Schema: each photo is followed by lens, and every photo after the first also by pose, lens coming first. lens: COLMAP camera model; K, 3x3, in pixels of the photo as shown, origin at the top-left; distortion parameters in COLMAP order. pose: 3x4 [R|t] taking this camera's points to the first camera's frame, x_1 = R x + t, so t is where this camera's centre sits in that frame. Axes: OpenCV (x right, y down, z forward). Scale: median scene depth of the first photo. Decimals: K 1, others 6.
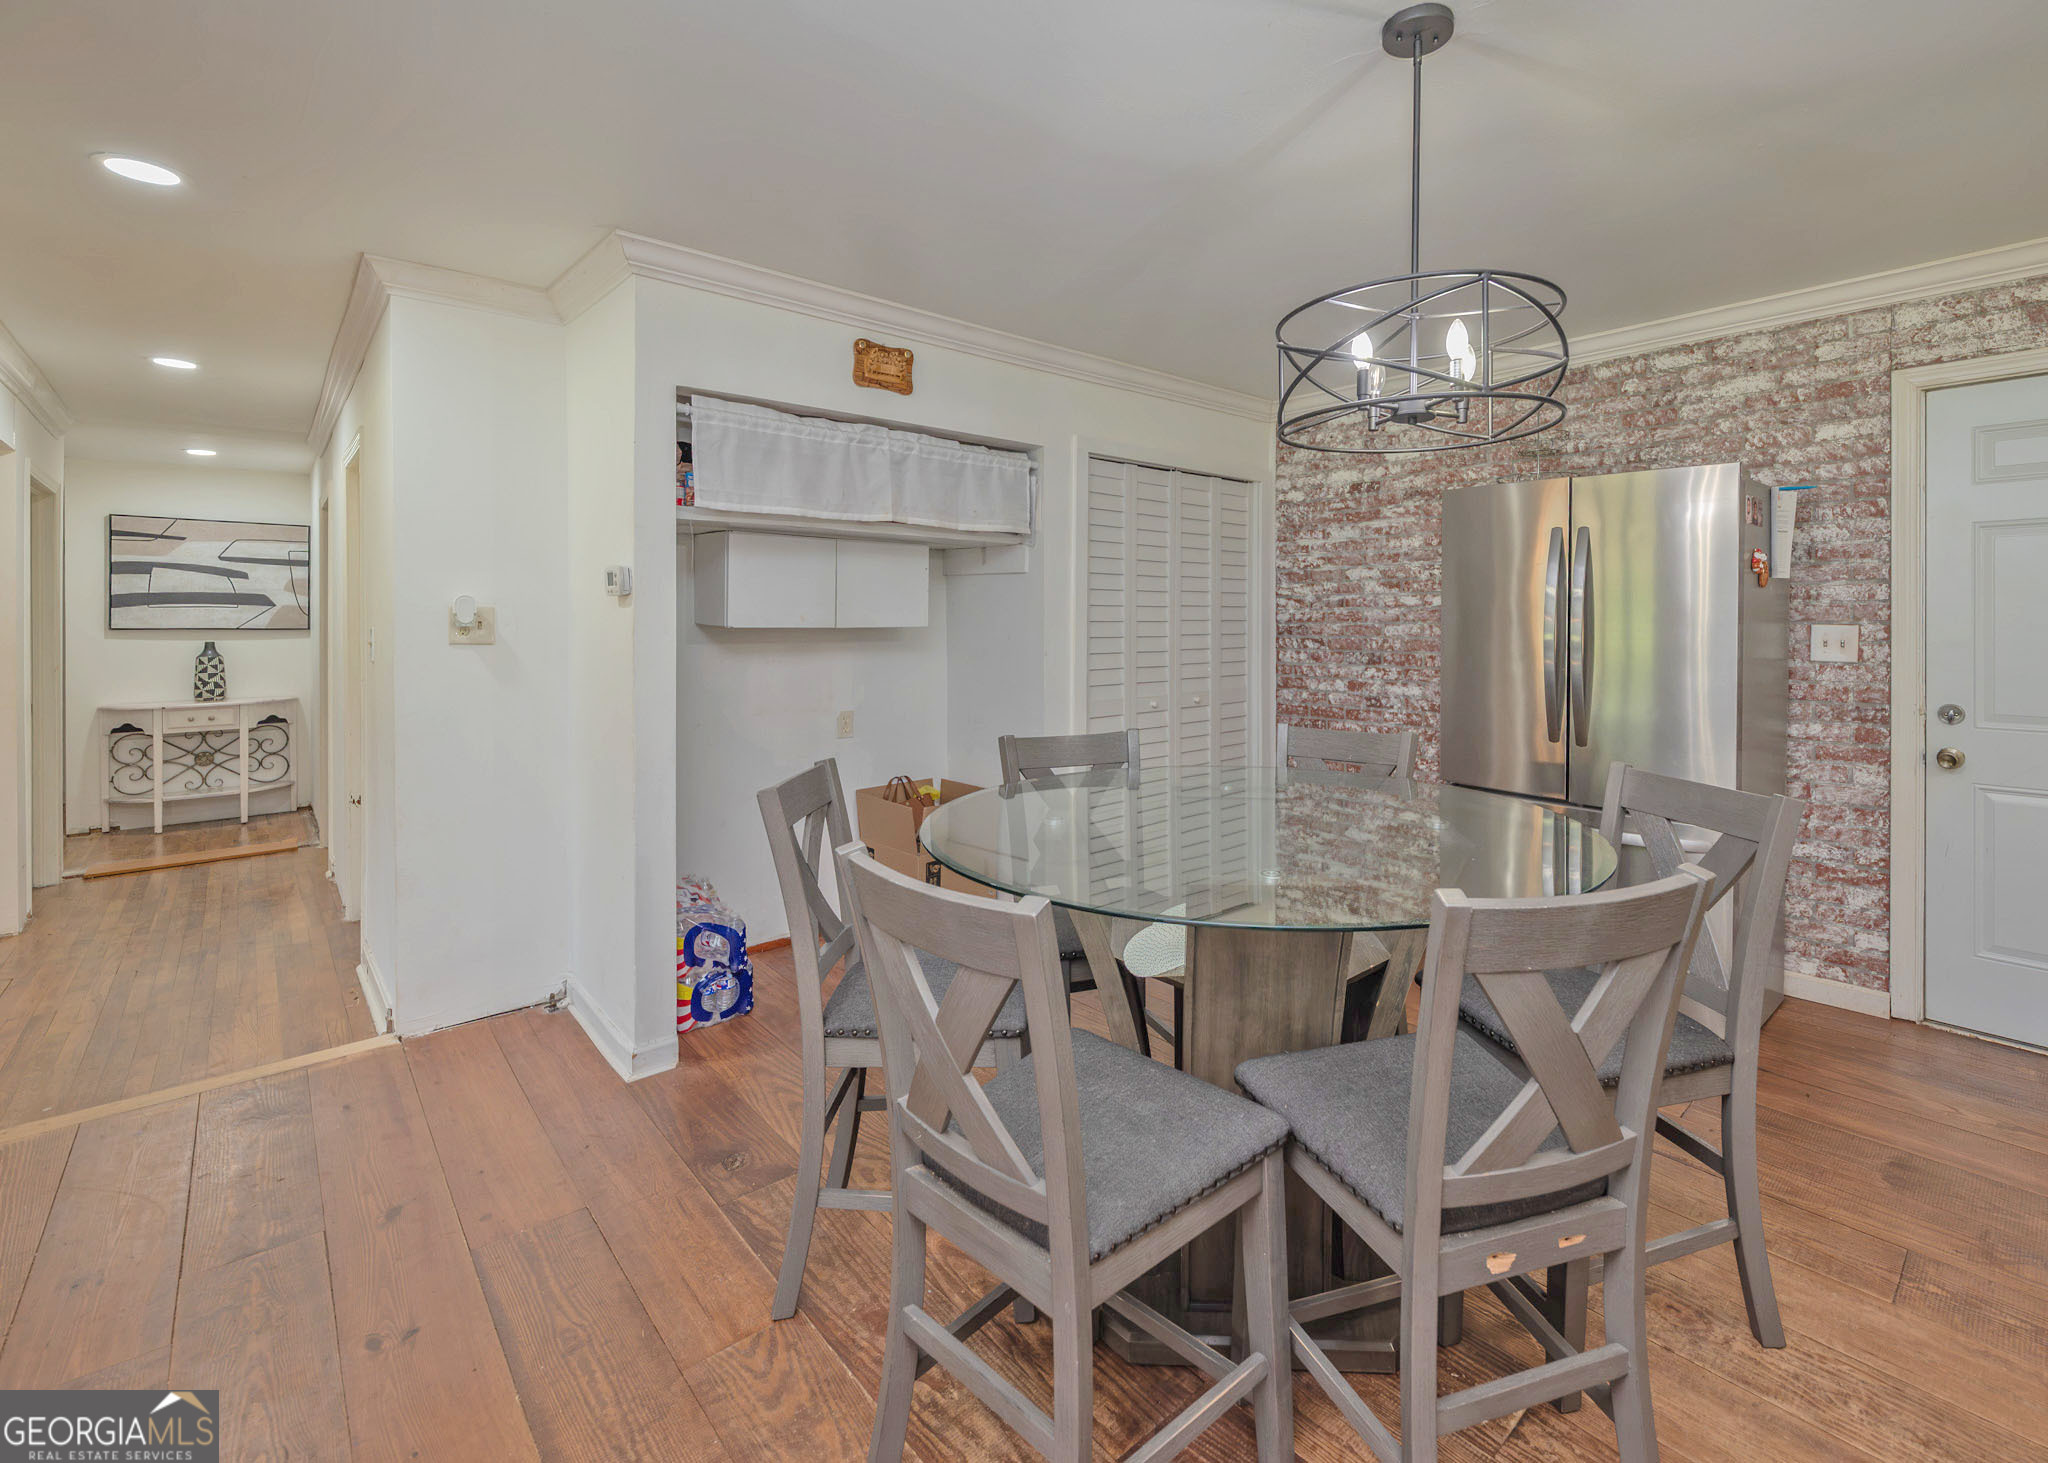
lens RADIAL K [[914.2, 0, 1052.9], [0, 914.2, 633.7], [0, 0, 1]] dist [-0.001362, 0.002754]
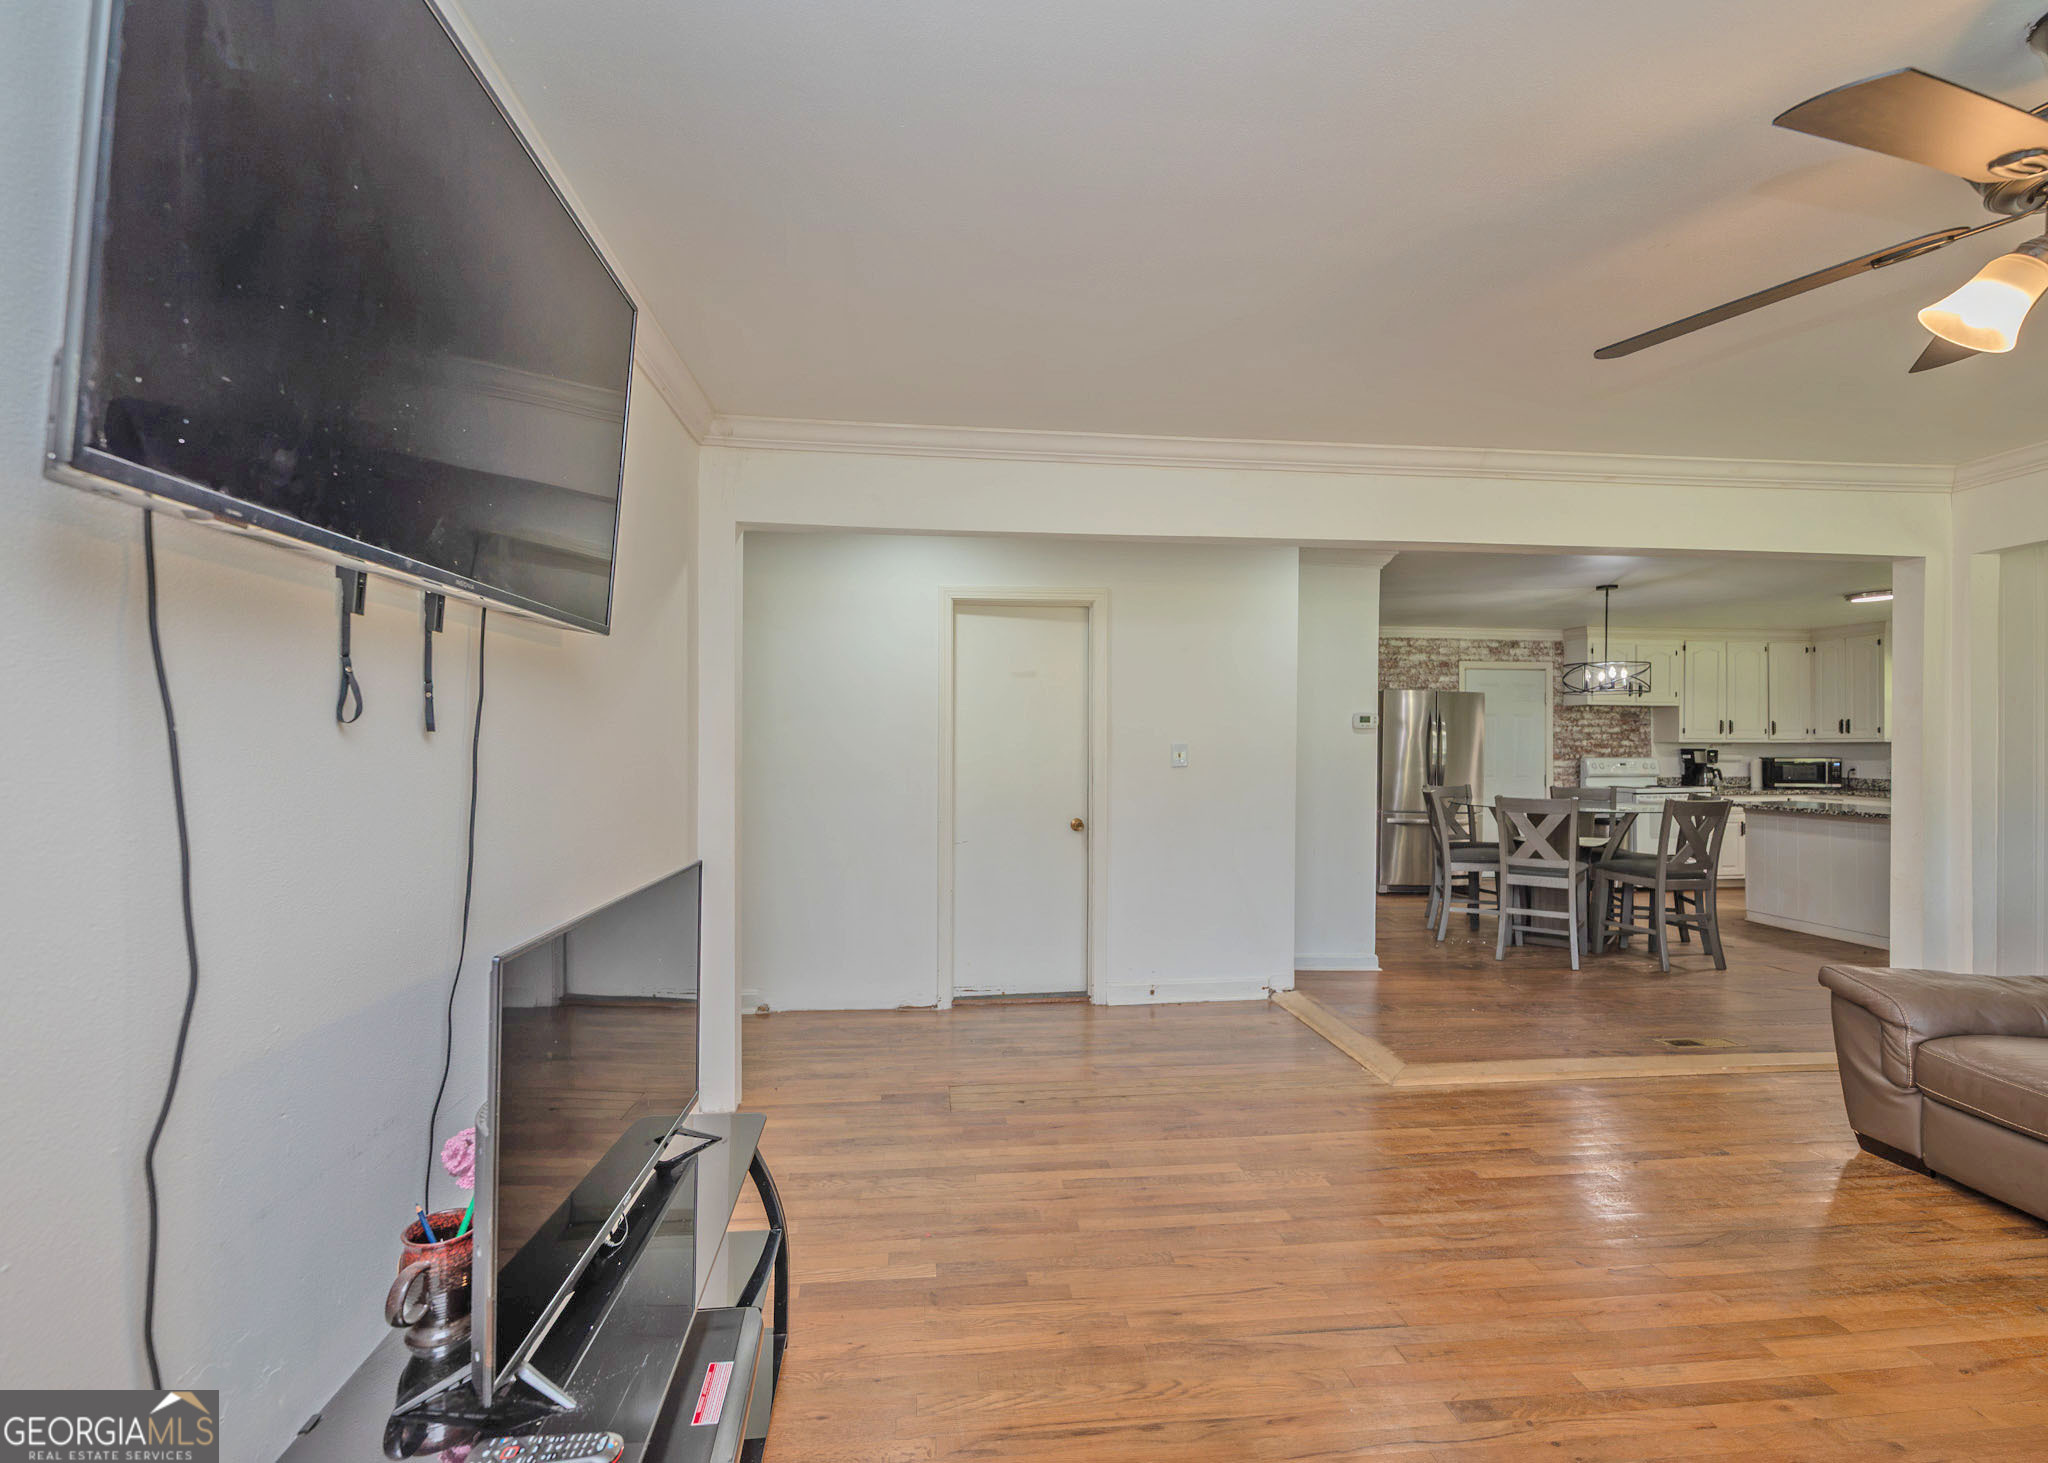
lens RADIAL K [[914.2, 0, 980.3], [0, 914.2, 744.4], [0, 0, 1]] dist [-0.001362, 0.002754]
pose [[0.598107, 0.003548, 0.801408, -1.488086], [0.002731, 0.999975, -0.006465, -0.001205], [-0.801411, 0.006055, 0.598083, 0.294069]]
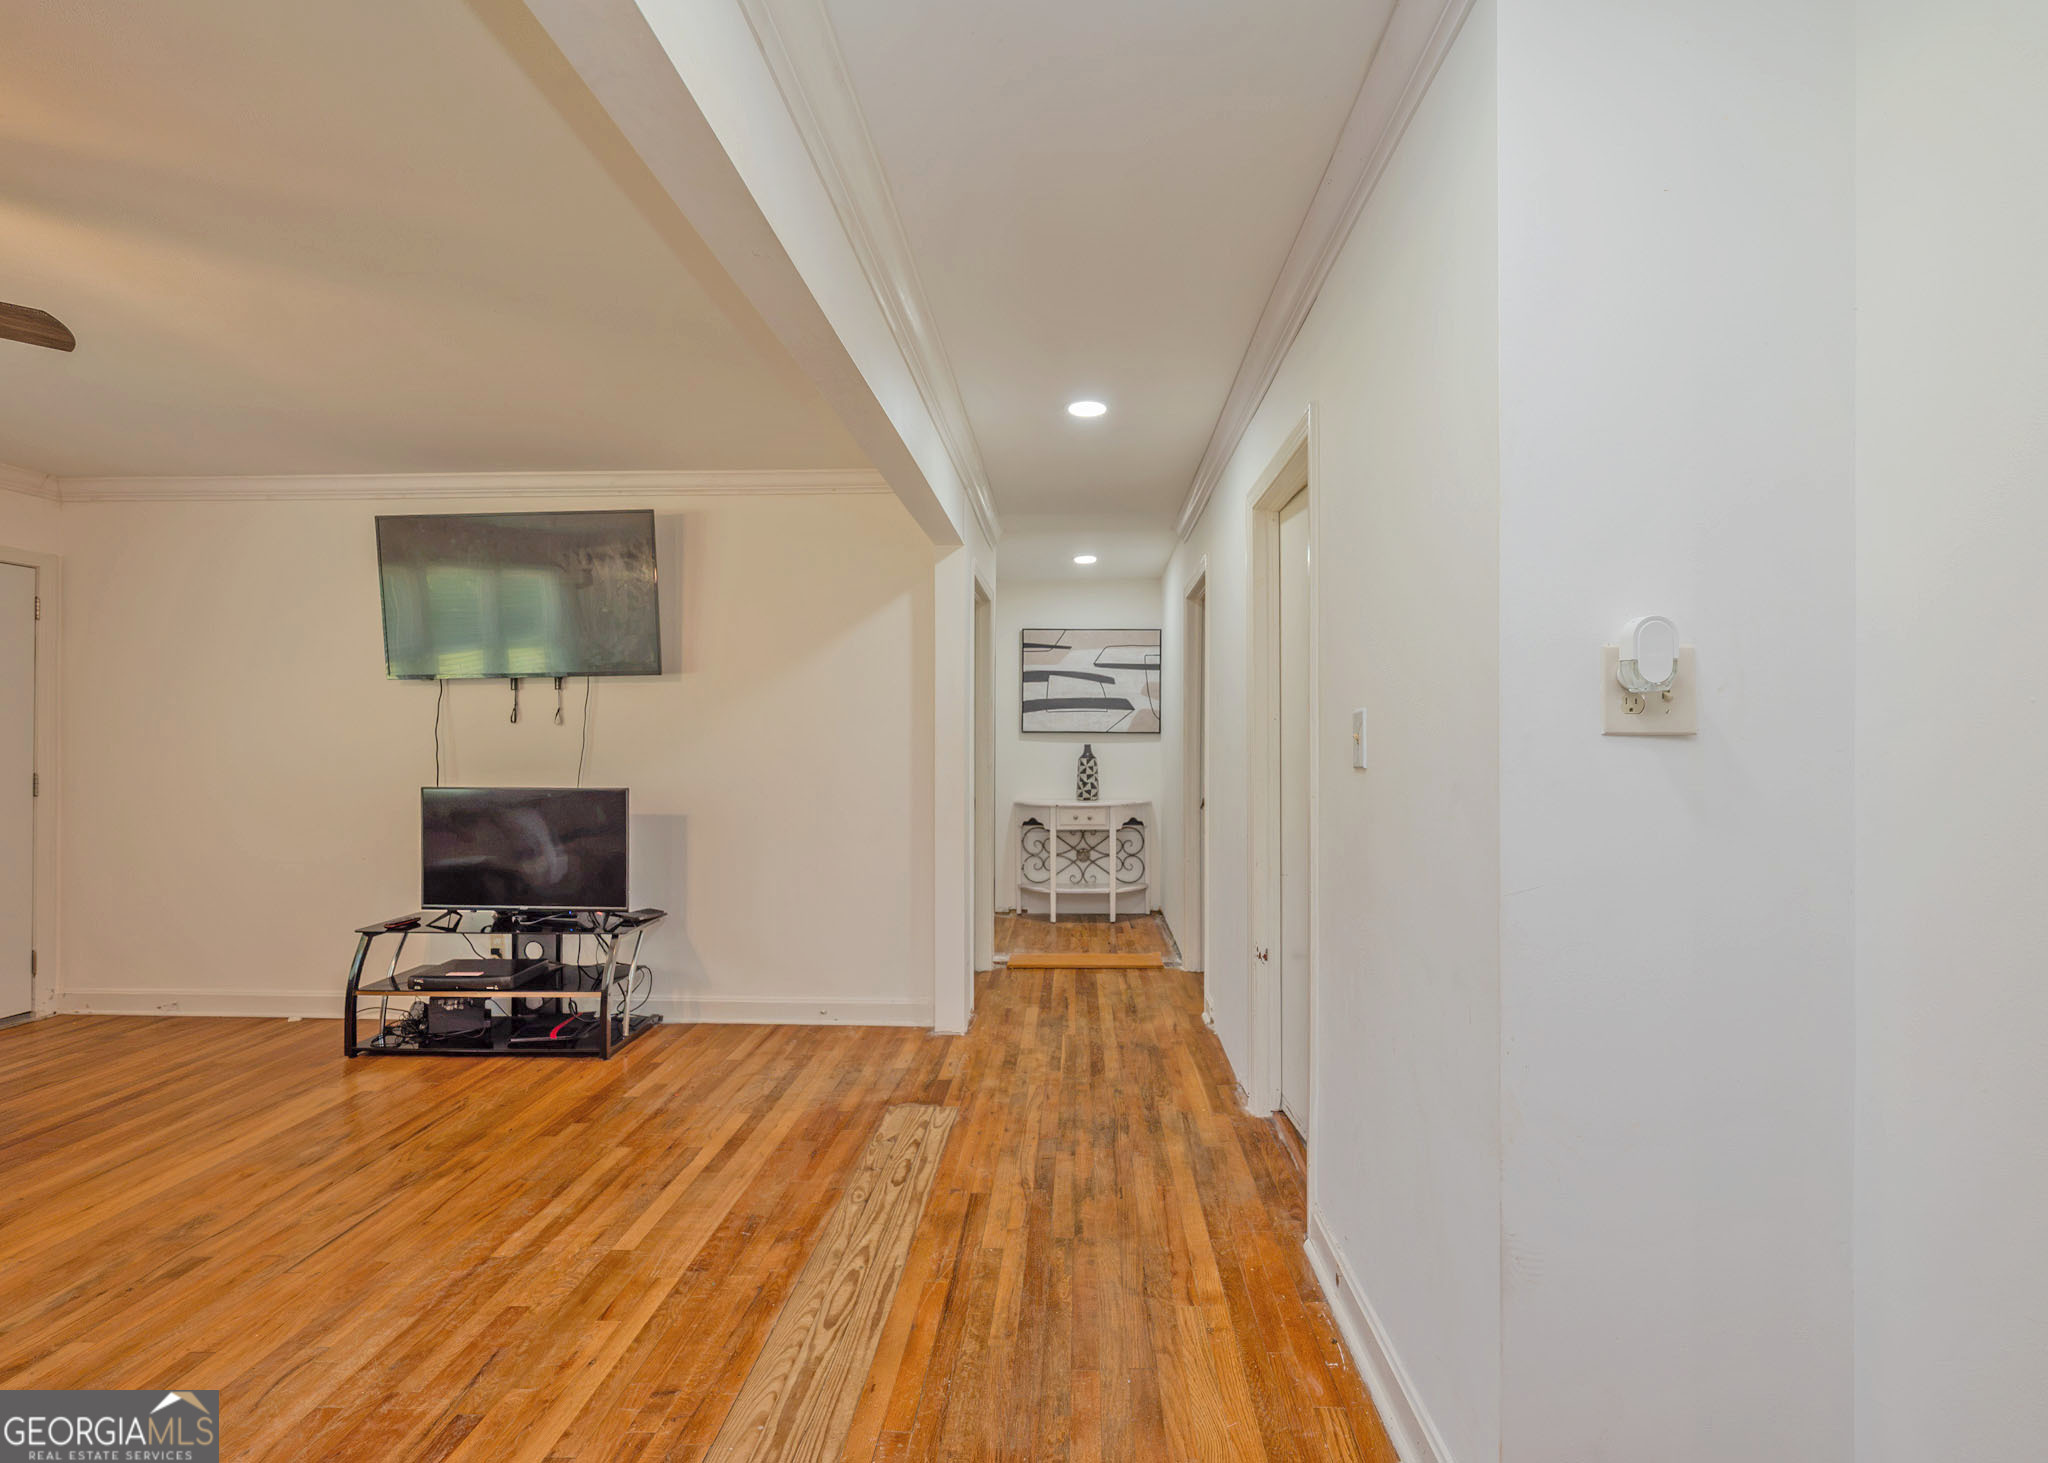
lens RADIAL K [[914.2, 0, 1028.7], [0, 914.2, 733.7], [0, 0, 1]] dist [-0.001362, 0.002754]
pose [[0.708213, -0.003442, -0.705991, -0.364477], [-0.004210, 0.999950, -0.009099, 0.010359], [0.705987, 0.009416, 0.708163, 0.331994]]
